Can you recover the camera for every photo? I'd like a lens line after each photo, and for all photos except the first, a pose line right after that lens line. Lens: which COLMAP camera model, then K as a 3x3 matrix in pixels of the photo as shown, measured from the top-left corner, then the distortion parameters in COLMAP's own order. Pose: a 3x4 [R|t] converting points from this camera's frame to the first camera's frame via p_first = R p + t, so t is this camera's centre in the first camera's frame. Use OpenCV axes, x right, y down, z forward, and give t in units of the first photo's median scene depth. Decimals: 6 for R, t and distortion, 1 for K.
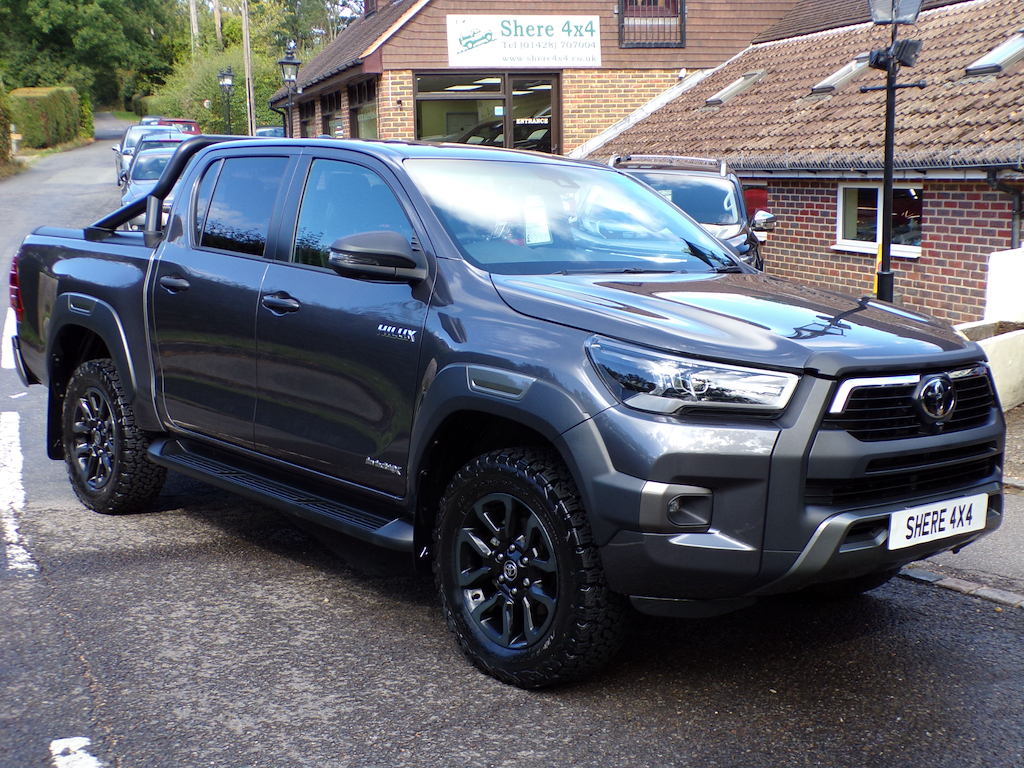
lens RADIAL K [[1389.8, 0, 479.6], [0, 1389.8, 383.7], [0, 0, 1]] dist [-0.003195, 0.012886]
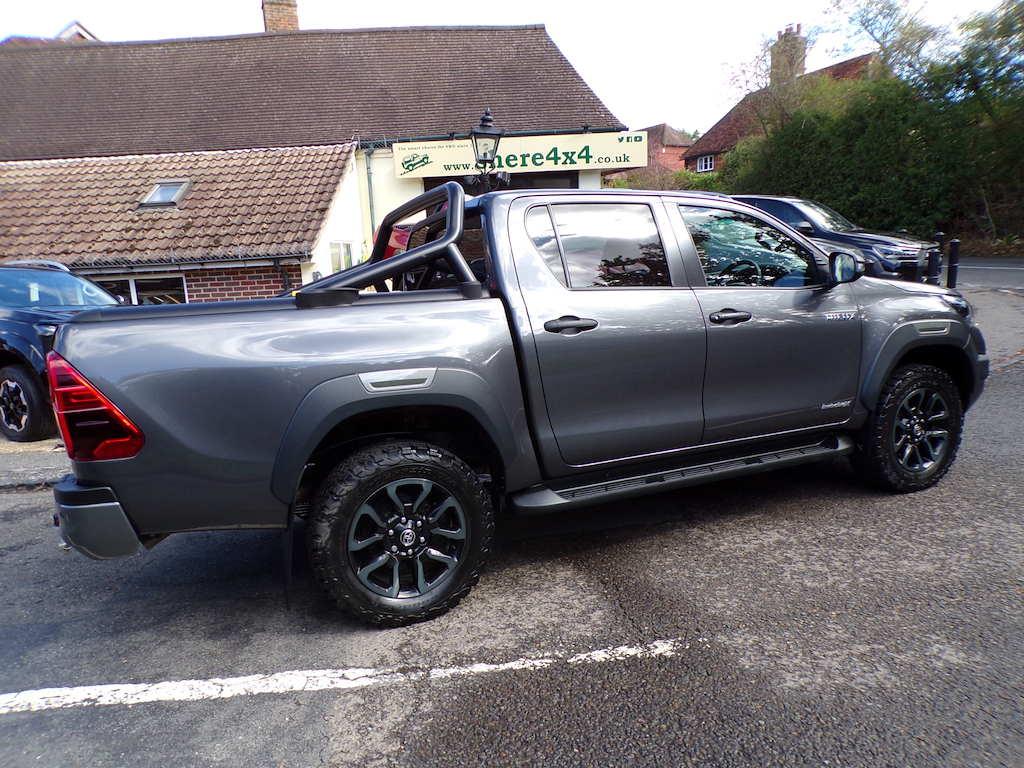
lens RADIAL K [[717.2, 0, 512.0], [0, 717.2, 384.0], [0, 0, 1]] dist [-0.028989, 0.040144]
pose [[0.253713, -0.167433, 0.952678, -0.219152], [0.189395, 0.974439, 0.120819, -0.030588], [-0.948556, 0.149779, 0.278939, 0.270863]]
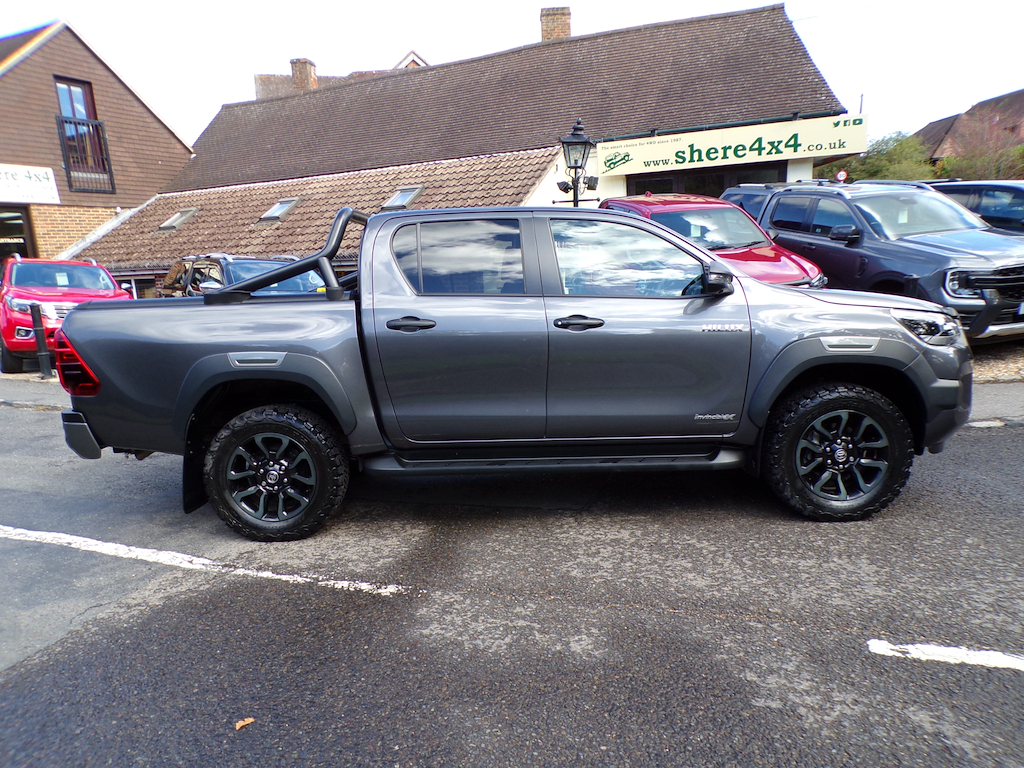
lens RADIAL K [[717.2, 0, 512.0], [0, 717.2, 384.0], [0, 0, 1]] dist [-0.028989, 0.040144]
pose [[0.651480, -0.144497, 0.744778, -0.190710], [0.149788, 0.986869, 0.060441, -0.013820], [-0.743732, 0.072183, 0.664569, 0.156796]]
